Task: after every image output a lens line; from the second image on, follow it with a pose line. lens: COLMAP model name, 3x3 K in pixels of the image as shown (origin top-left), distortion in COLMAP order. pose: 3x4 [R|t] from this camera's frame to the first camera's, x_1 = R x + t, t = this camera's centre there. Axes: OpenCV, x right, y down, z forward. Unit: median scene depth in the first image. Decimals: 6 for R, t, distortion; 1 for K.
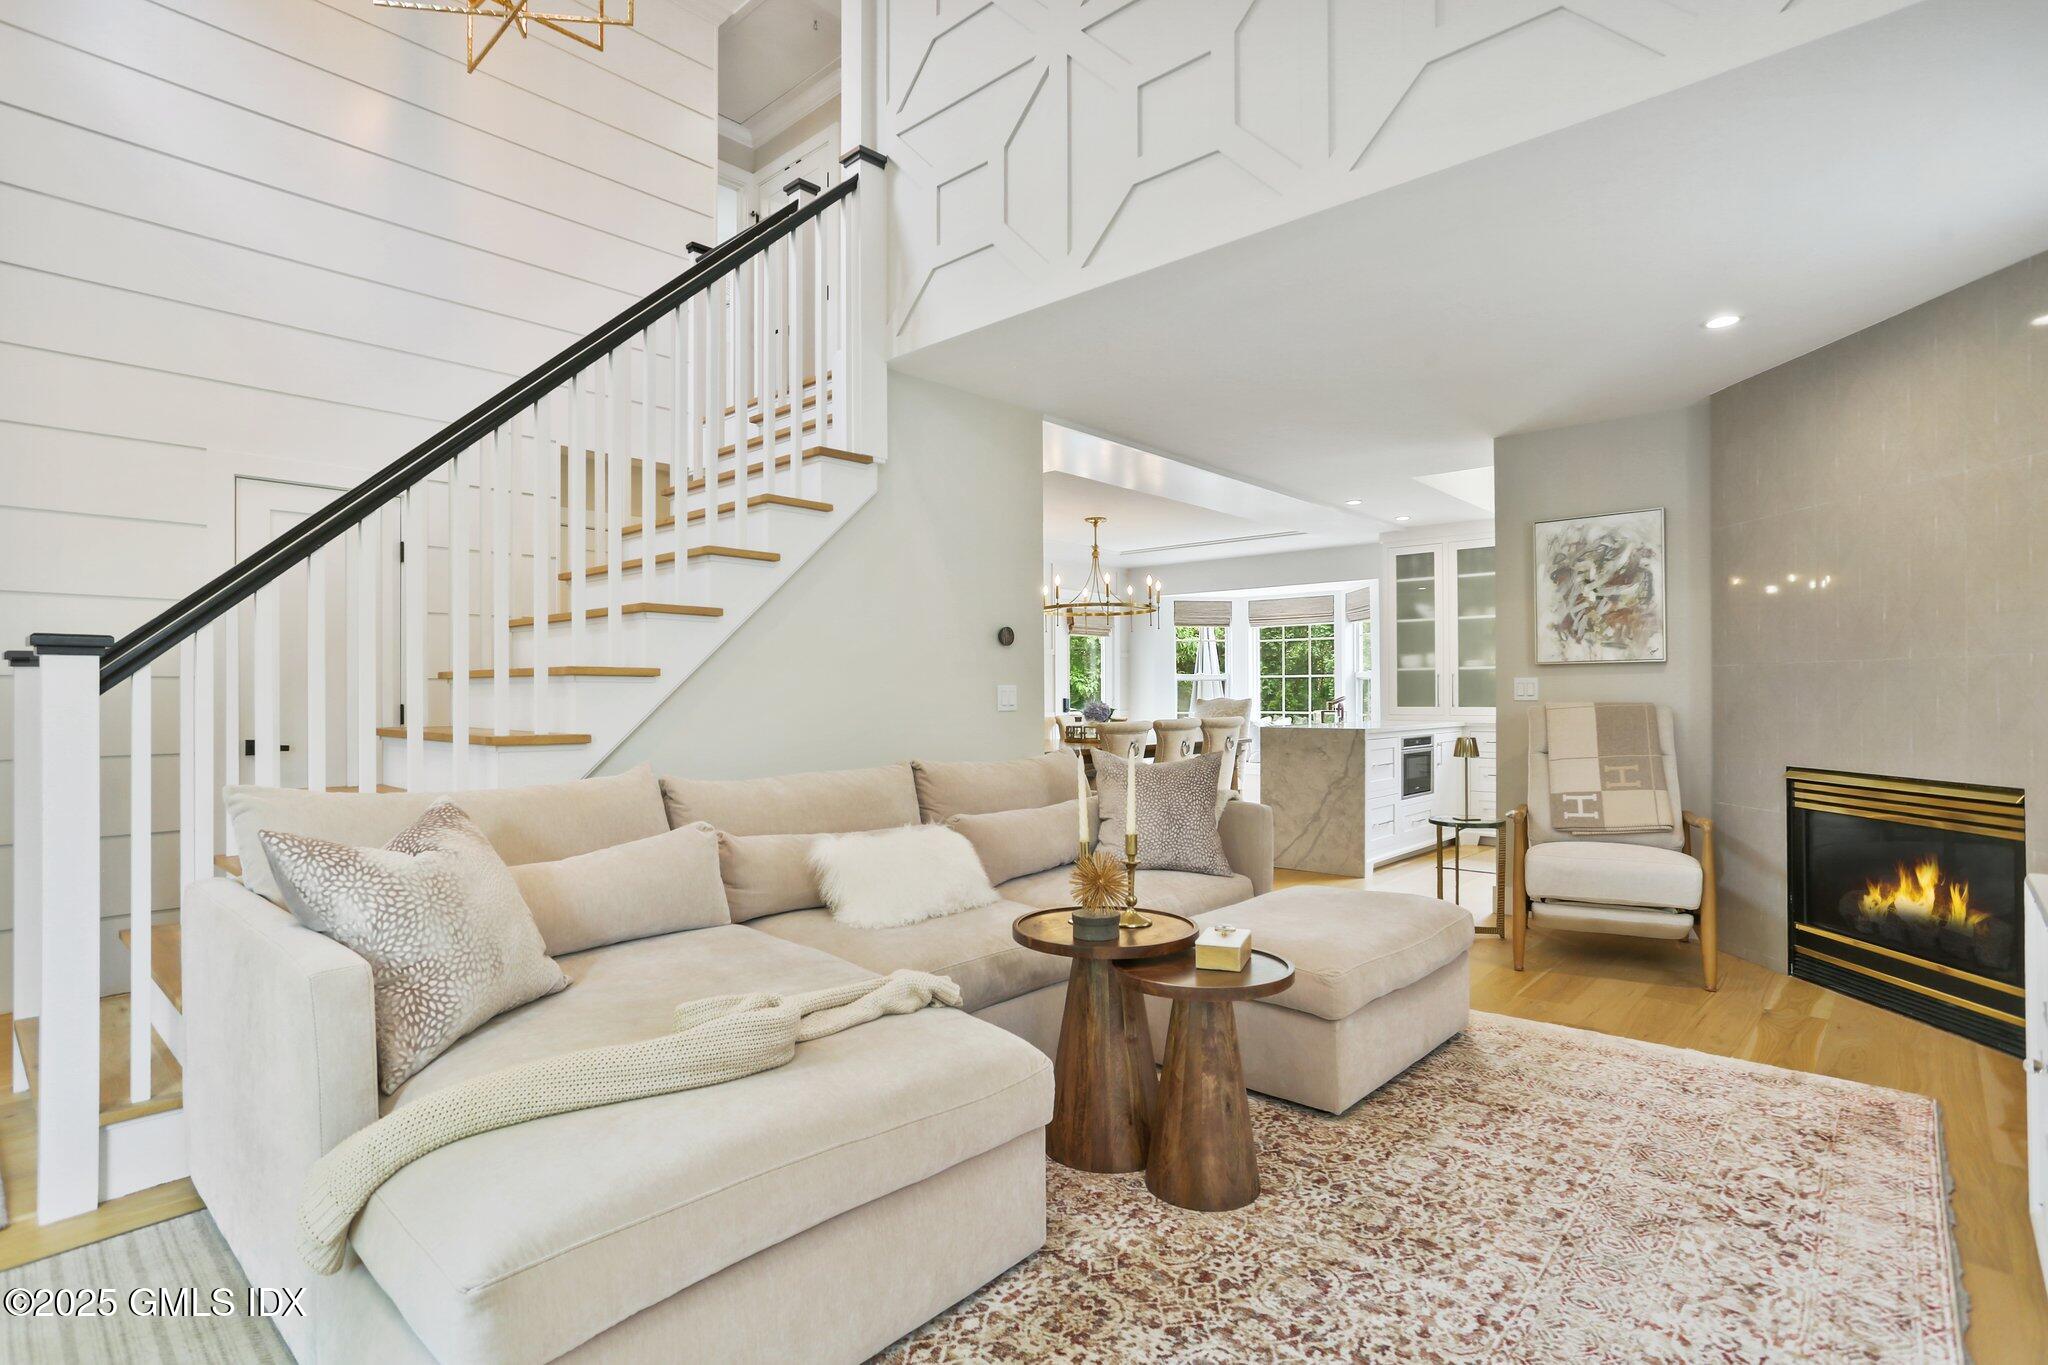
lens RADIAL K [[995.4, 0, 1027.9], [0, 995.4, 703.0], [0, 0, 1]] dist [-0.056834, 0.036971]
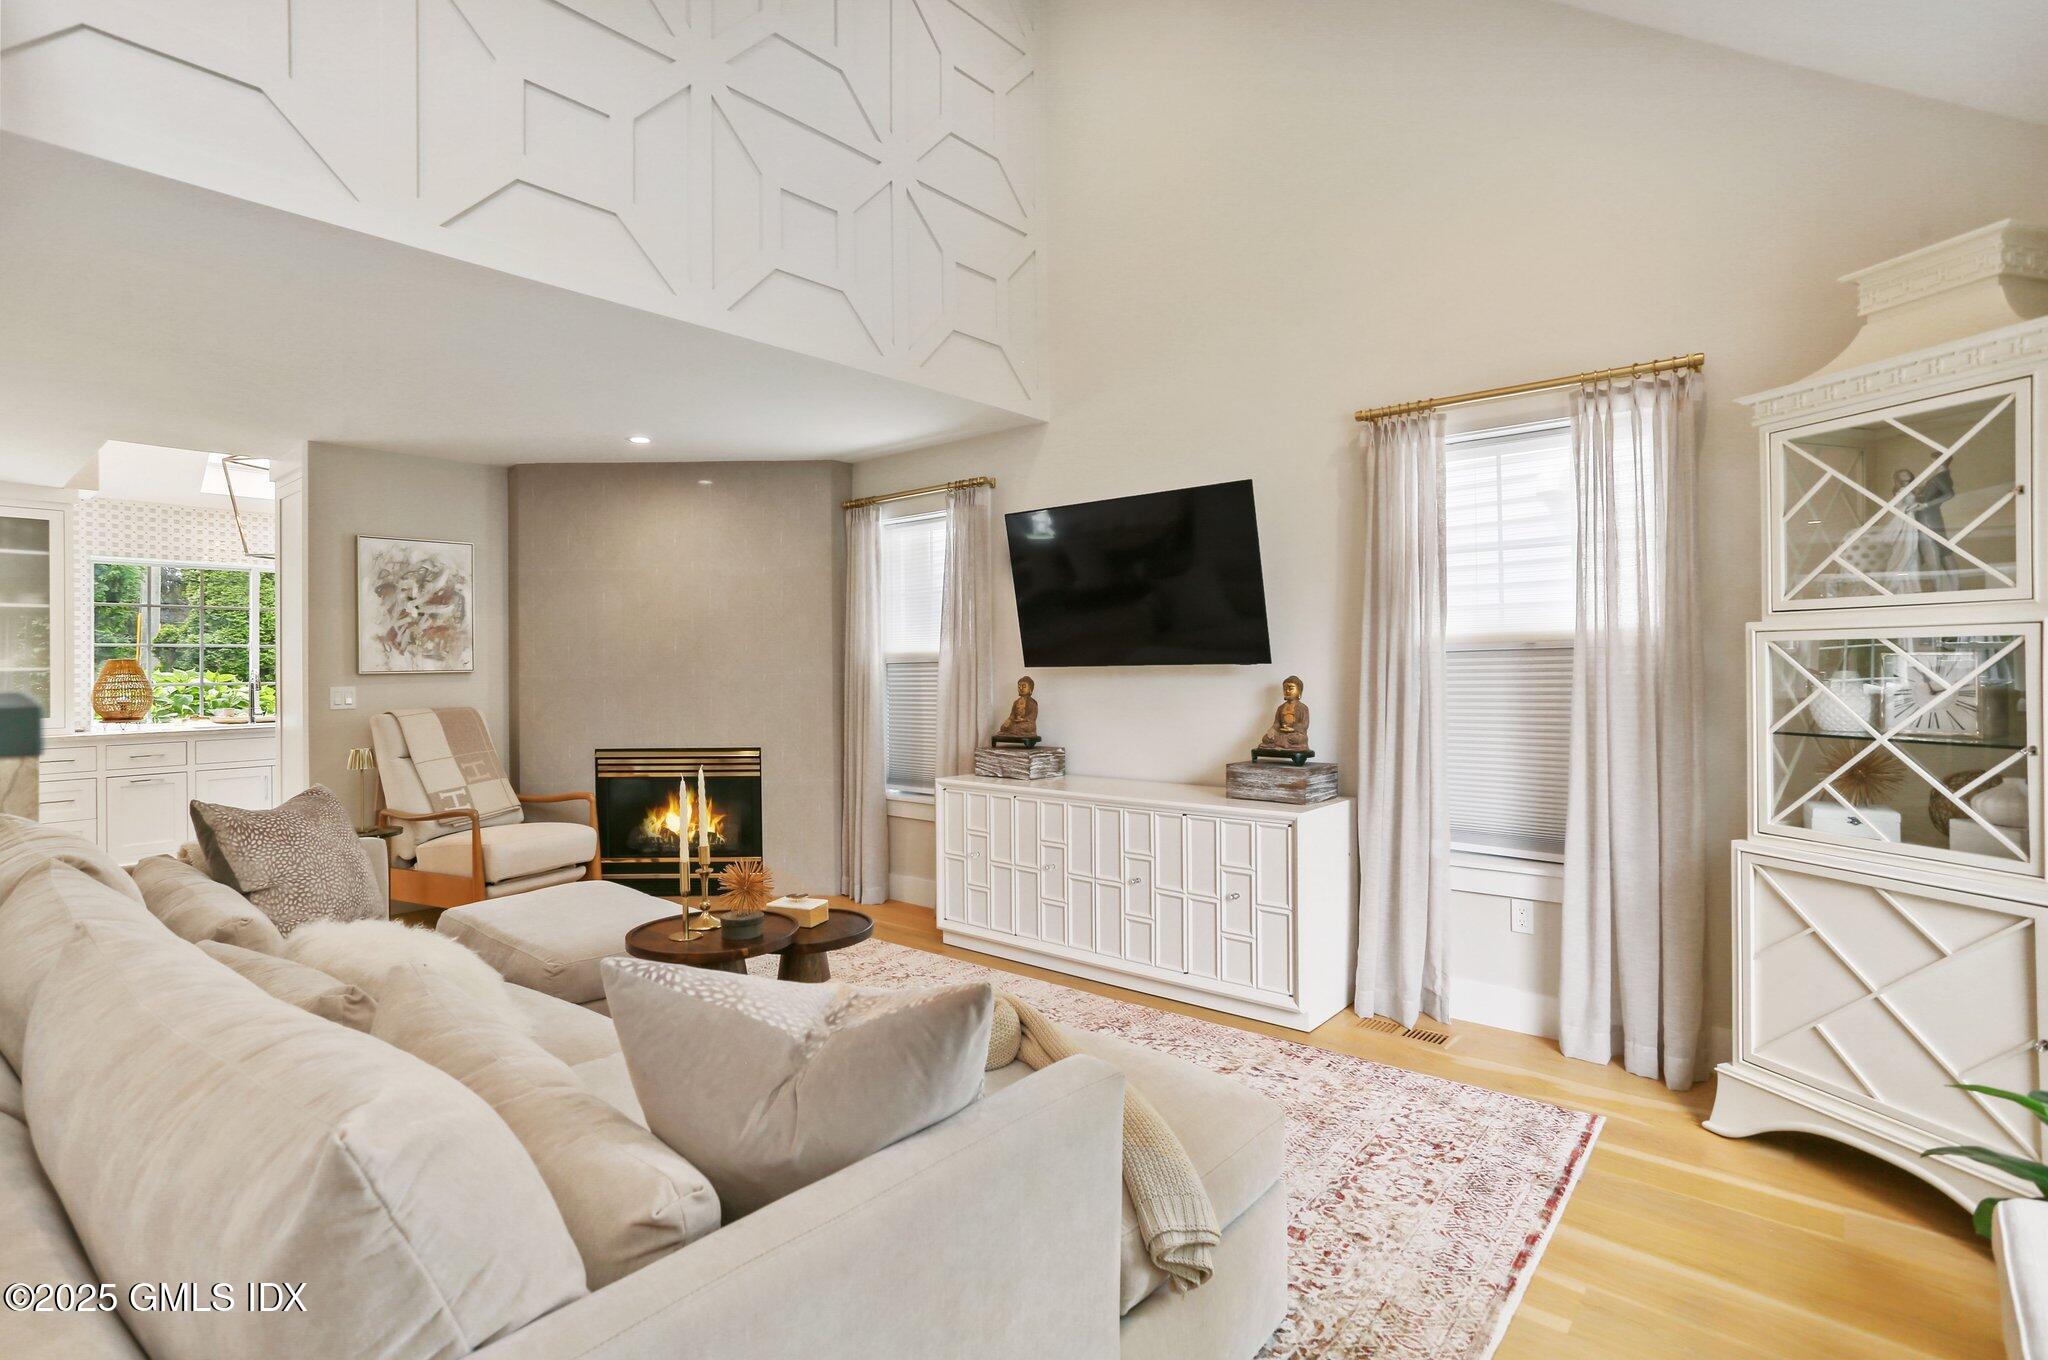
lens RADIAL K [[948.4, 0, 1027.1], [0, 948.4, 675.5], [0, 0, 1]] dist [-0.045078, 0.000131]
pose [[-0.016027, -0.006108, 0.999853, -0.498744], [0.019282, 0.999793, 0.006416, -0.032365], [-0.999686, 0.019382, -0.015906, 0.338437]]
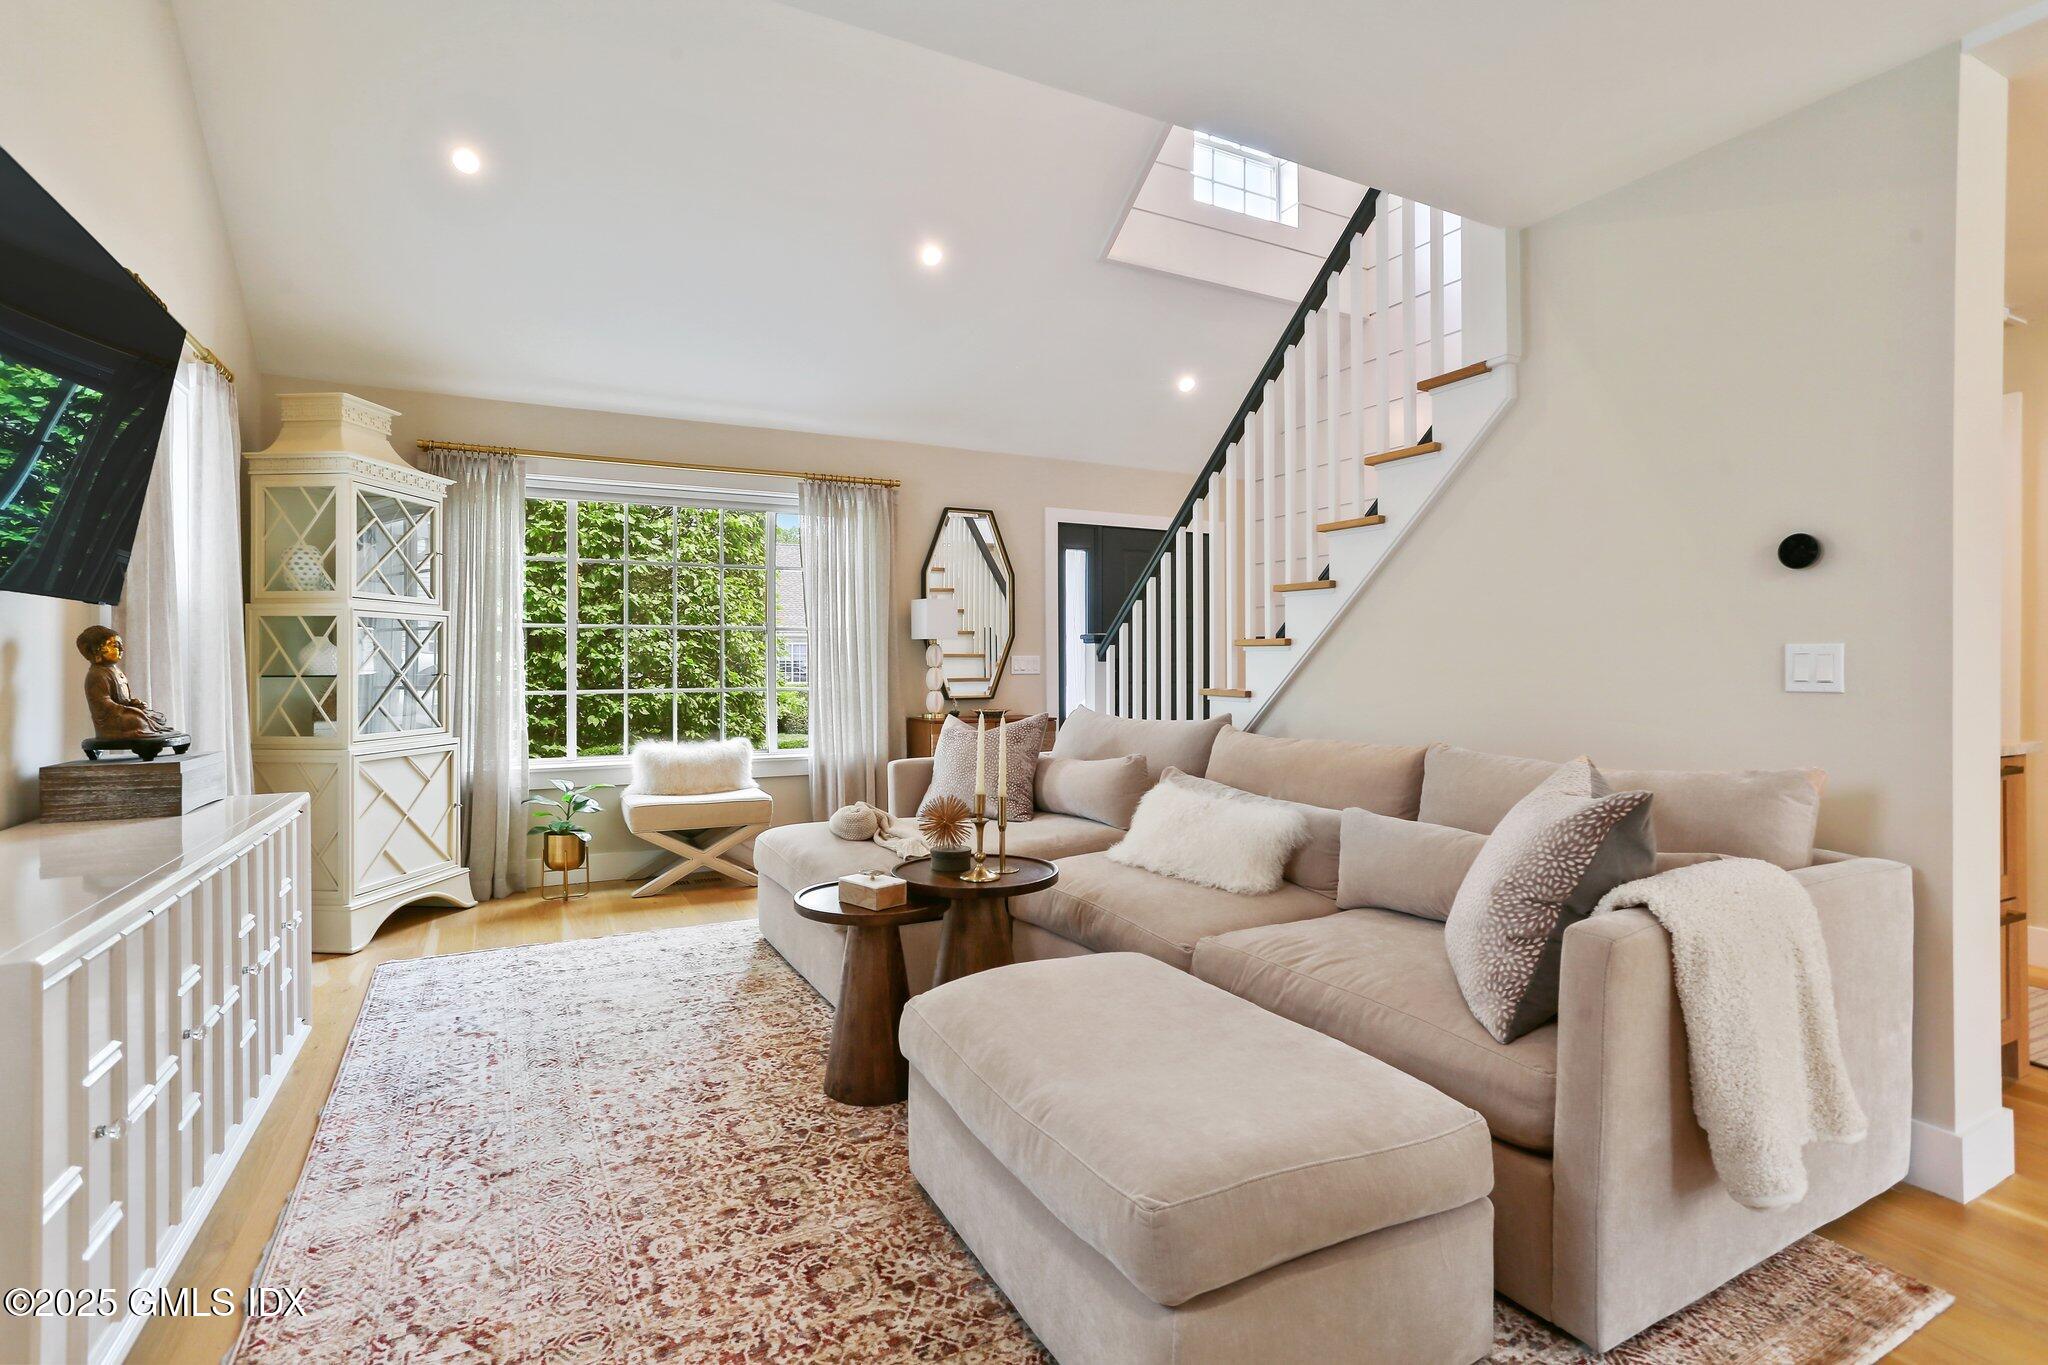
lens RADIAL K [[995.4, 0, 1027.9], [0, 995.4, 703.0], [0, 0, 1]] dist [-0.056834, 0.036971]
pose [[-0.347285, 0.031544, -0.937229, 0.543114], [-0.009678, 0.999260, 0.037218, -0.004065], [0.937710, 0.021996, -0.346723, 0.728761]]
